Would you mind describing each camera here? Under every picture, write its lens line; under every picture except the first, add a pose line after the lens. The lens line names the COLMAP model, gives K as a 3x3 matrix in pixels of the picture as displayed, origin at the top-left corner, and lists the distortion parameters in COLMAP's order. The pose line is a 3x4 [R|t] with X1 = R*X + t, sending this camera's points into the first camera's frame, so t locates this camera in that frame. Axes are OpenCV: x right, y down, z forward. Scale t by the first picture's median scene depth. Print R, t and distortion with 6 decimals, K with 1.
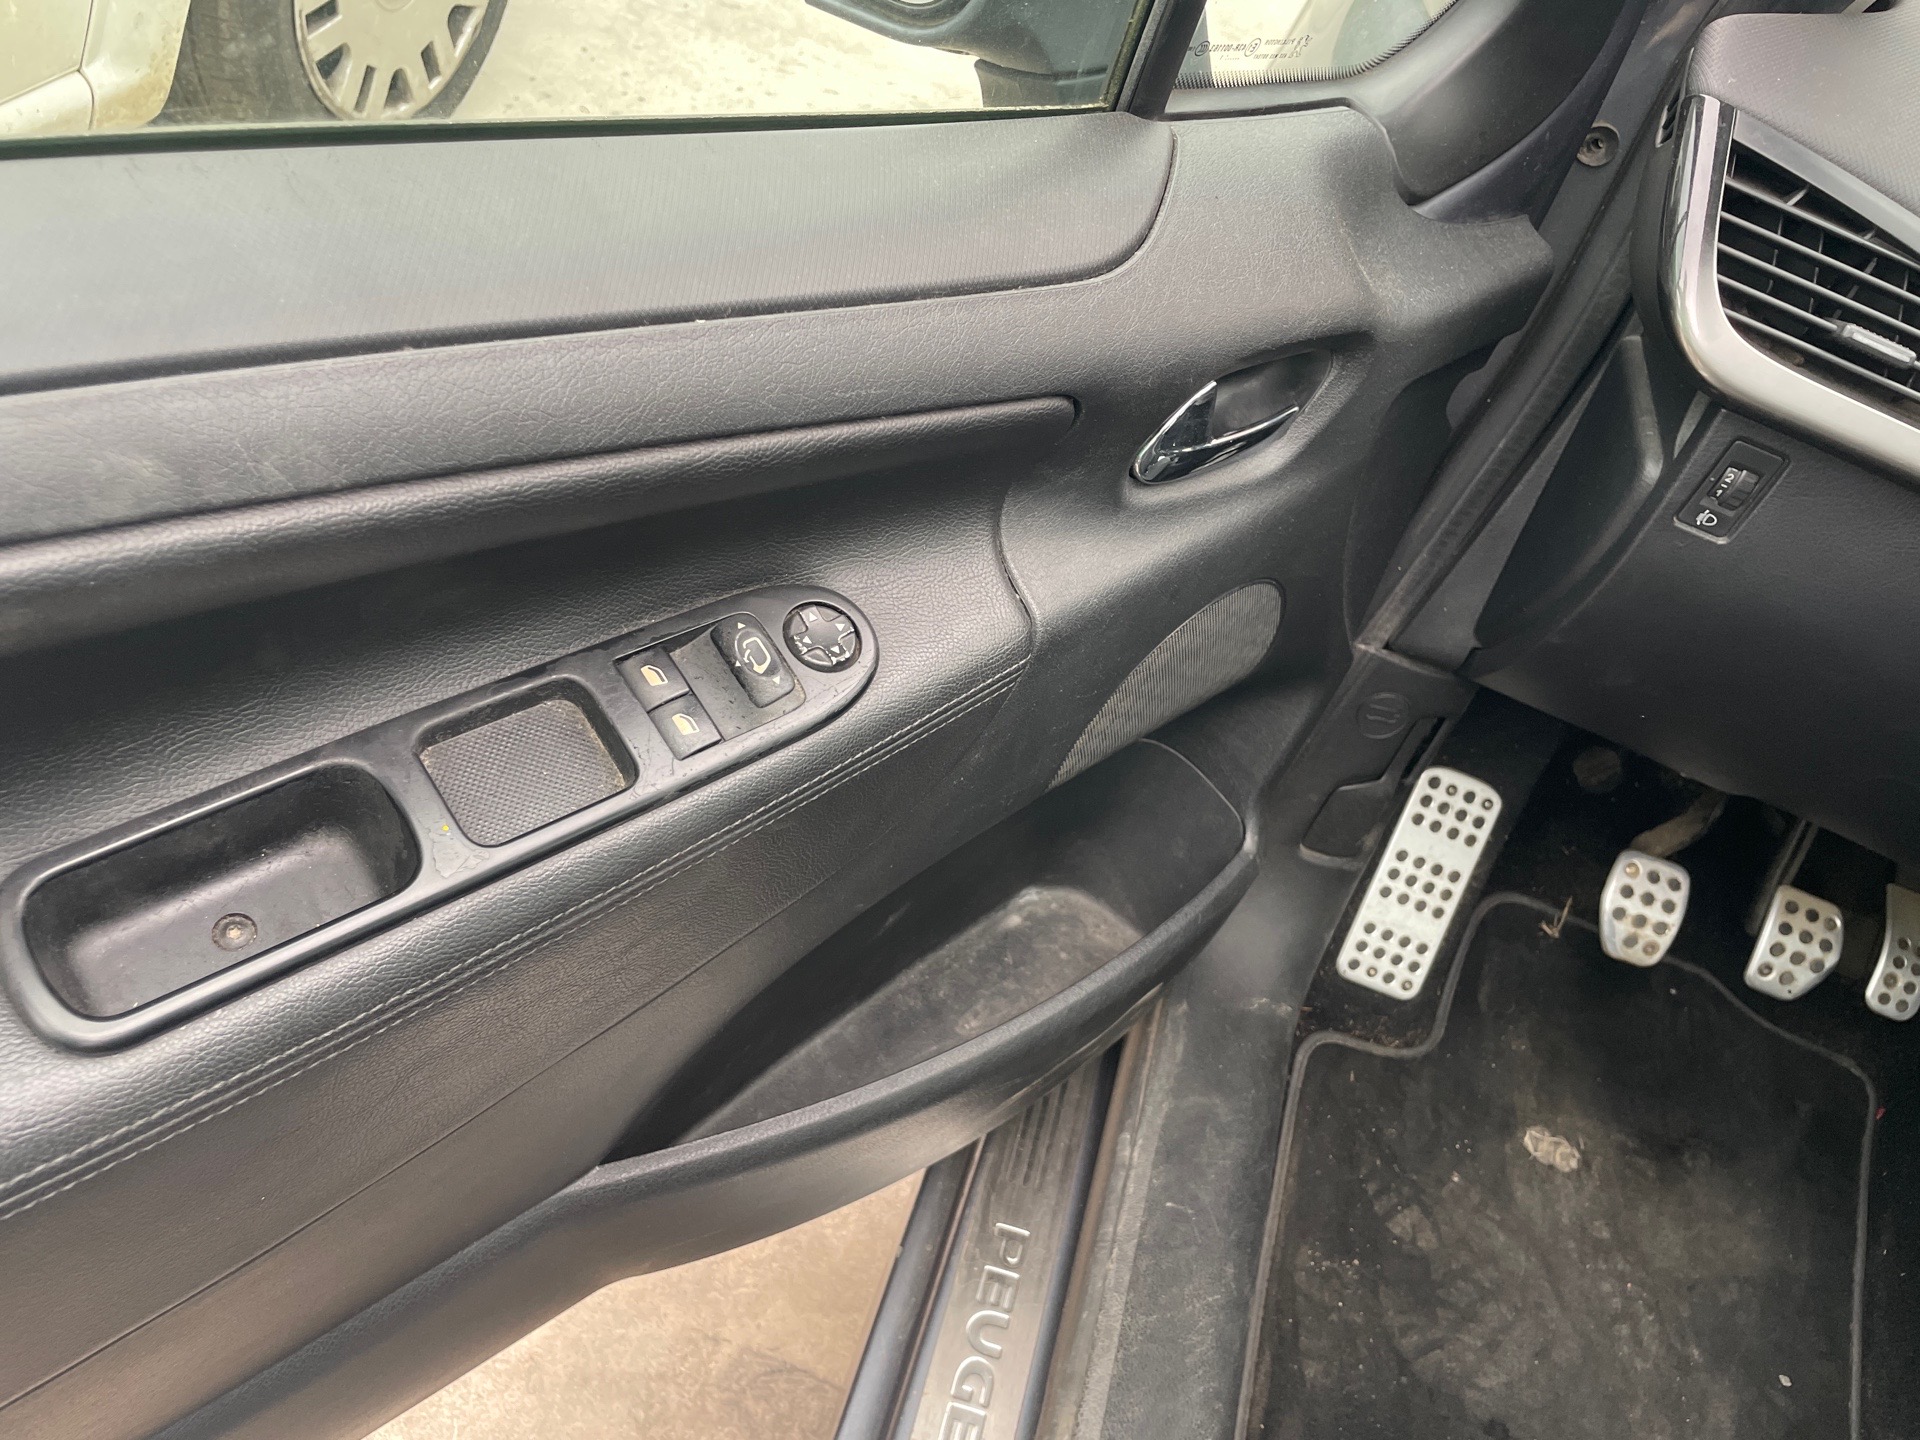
lens RADIAL K [[1462.9, 0, 953.3], [0, 1462.9, 704.2], [0, 0, 1]] dist [0.075374, -0.113339]
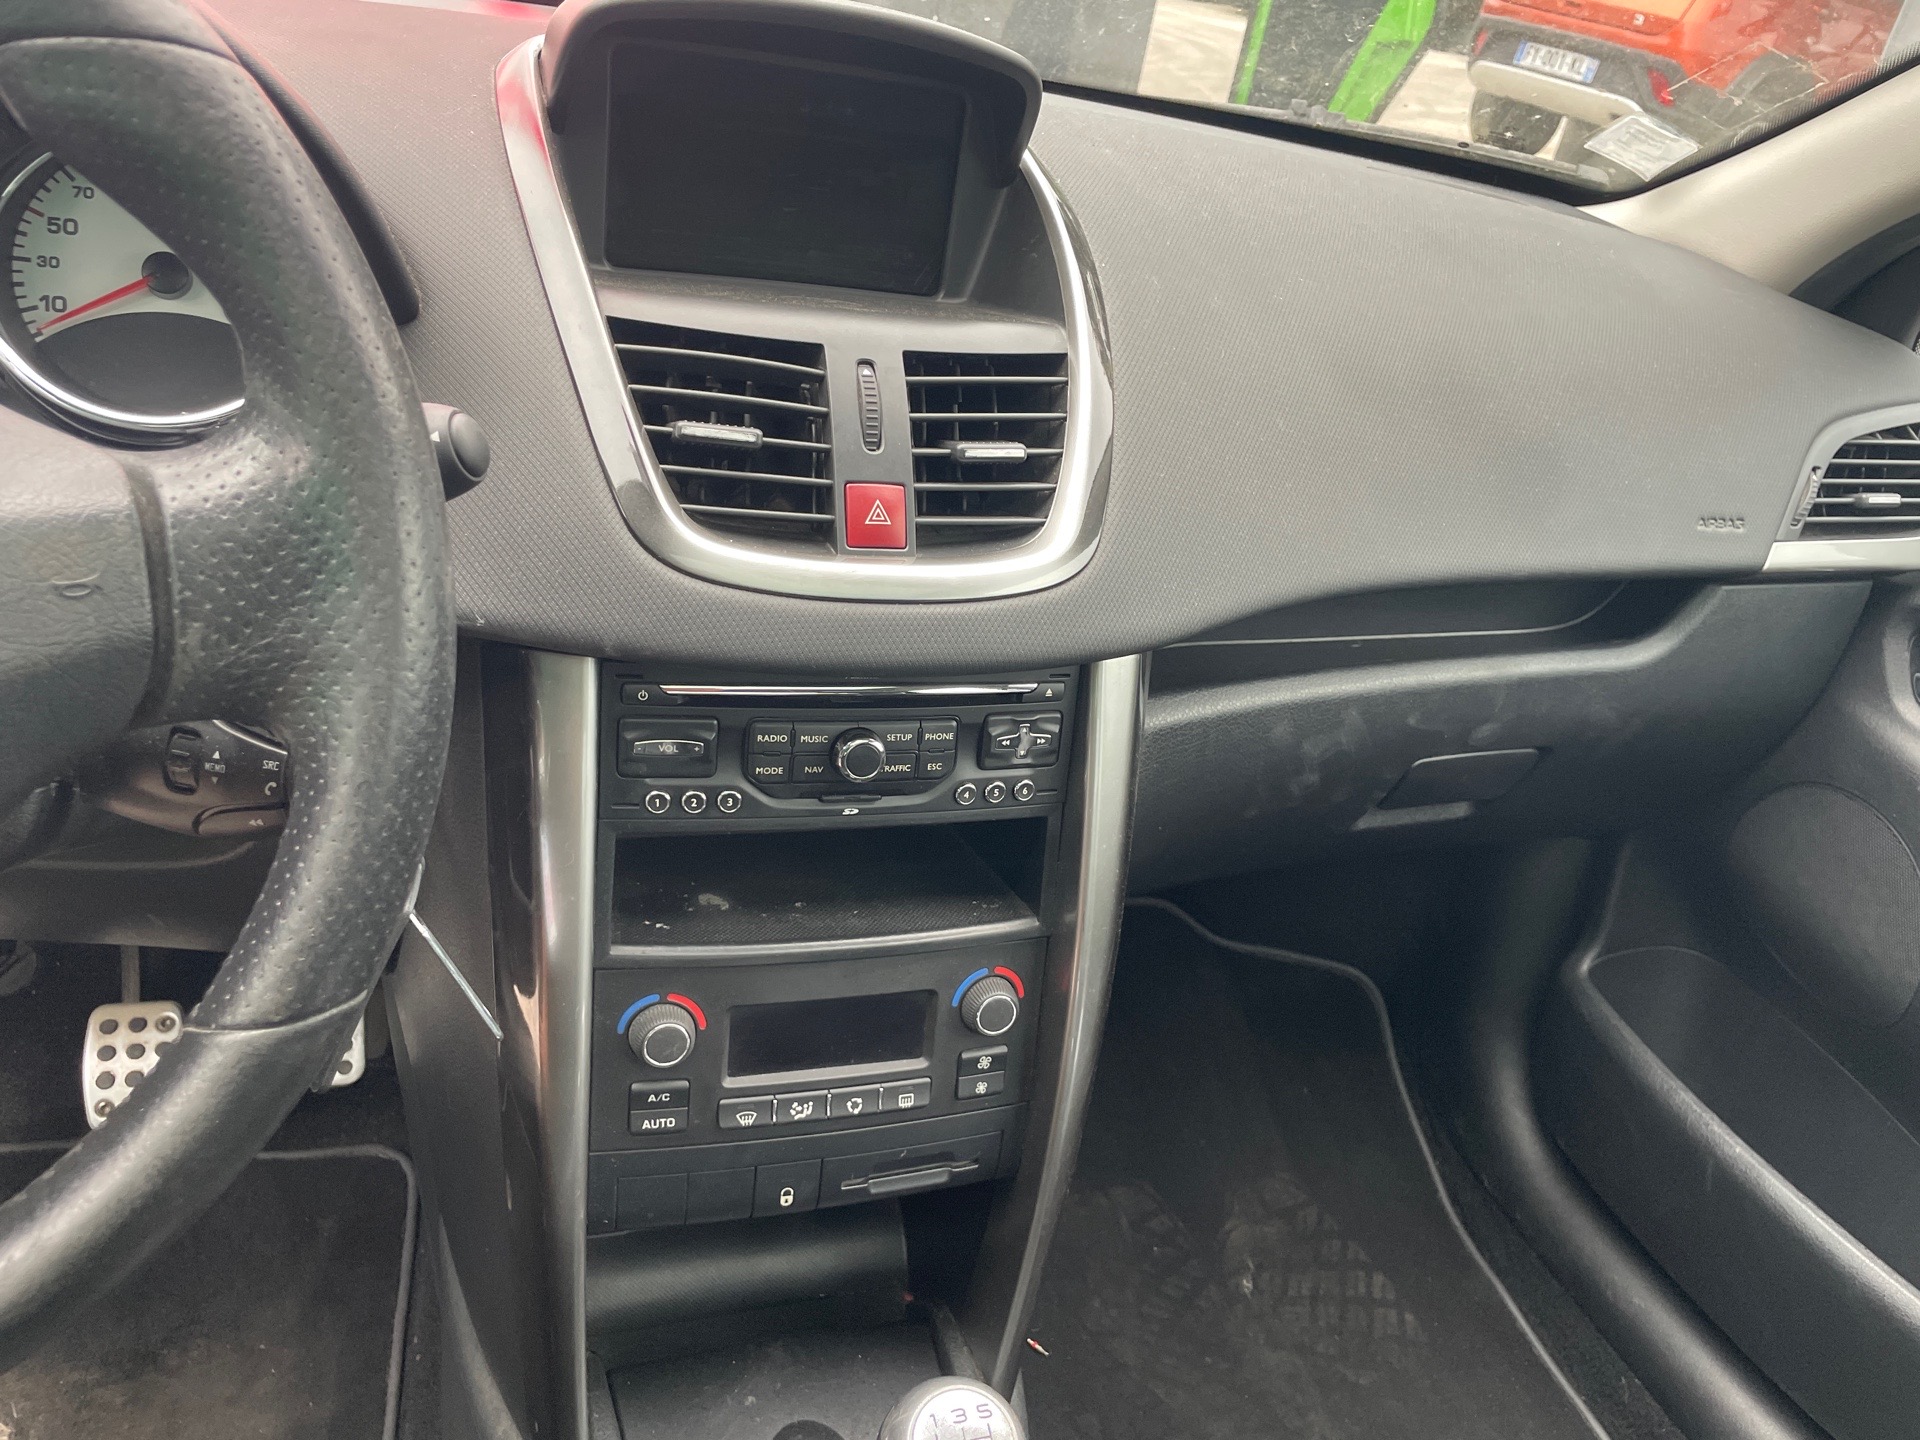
lens RADIAL K [[1448.0, 0, 968.4], [0, 1448.0, 727.3], [0, 0, 1]] dist [0.073375, -0.093634]
pose [[0.832220, -0.367003, 0.415594, 0.690875], [0.440539, 0.892826, -0.093736, 0.281041], [-0.336652, 0.261094, 0.904707, 0.024698]]
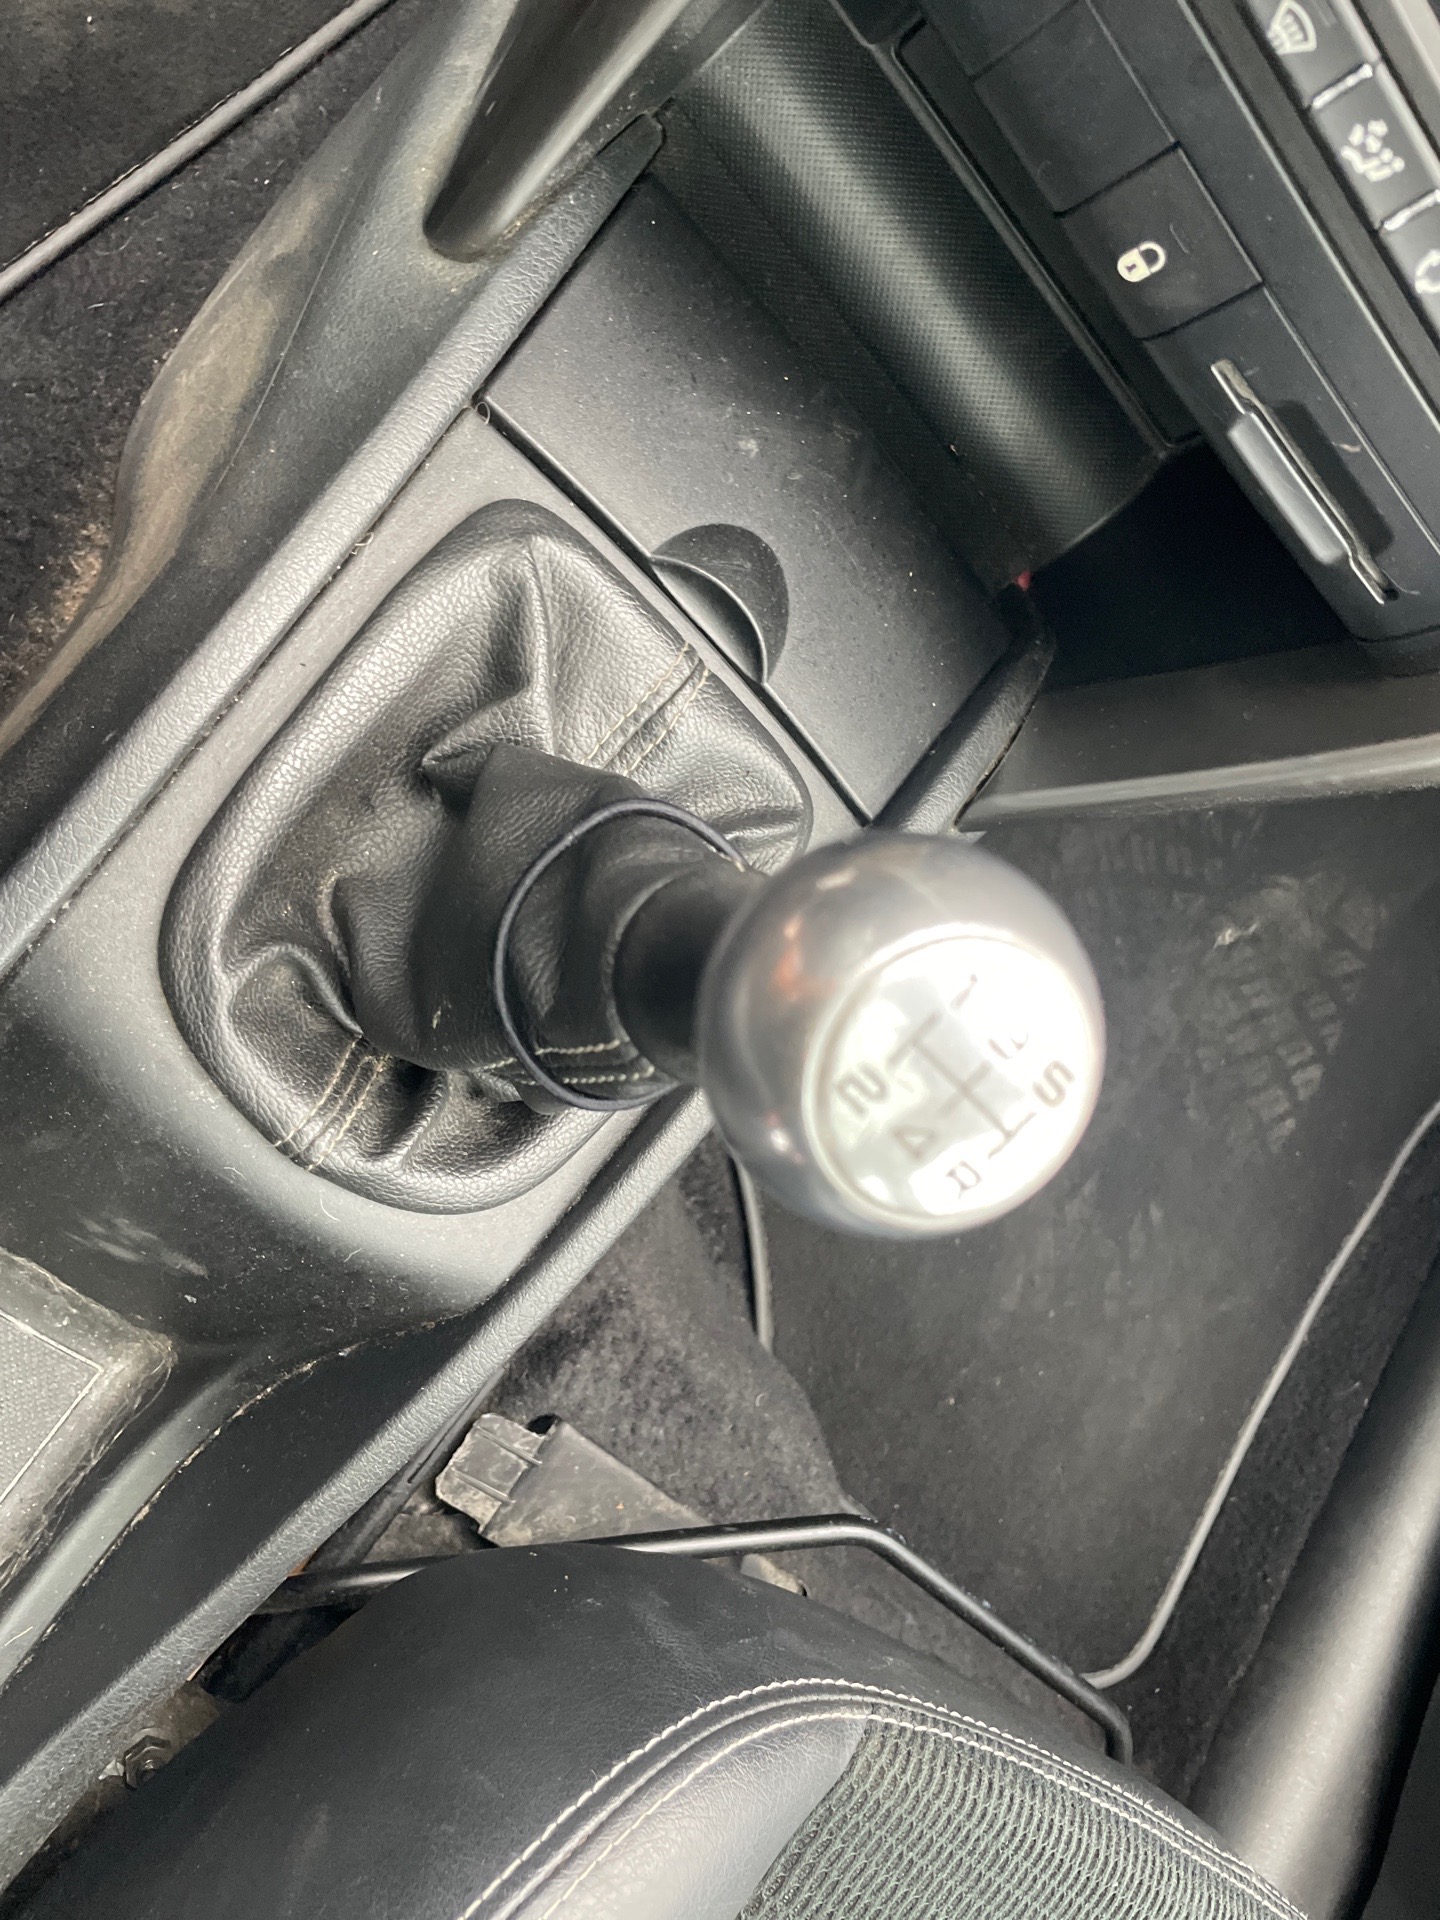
lens RADIAL K [[1462.9, 0, 741.3], [0, 1462.9, 935.5], [0, 0, 1]] dist [0.075374, -0.113339]
pose [[0.888536, 0.386742, 0.246848, 0.726981], [-0.458557, 0.730828, 0.505585, 0.351316], [0.015128, -0.562425, 0.826710, 0.361710]]
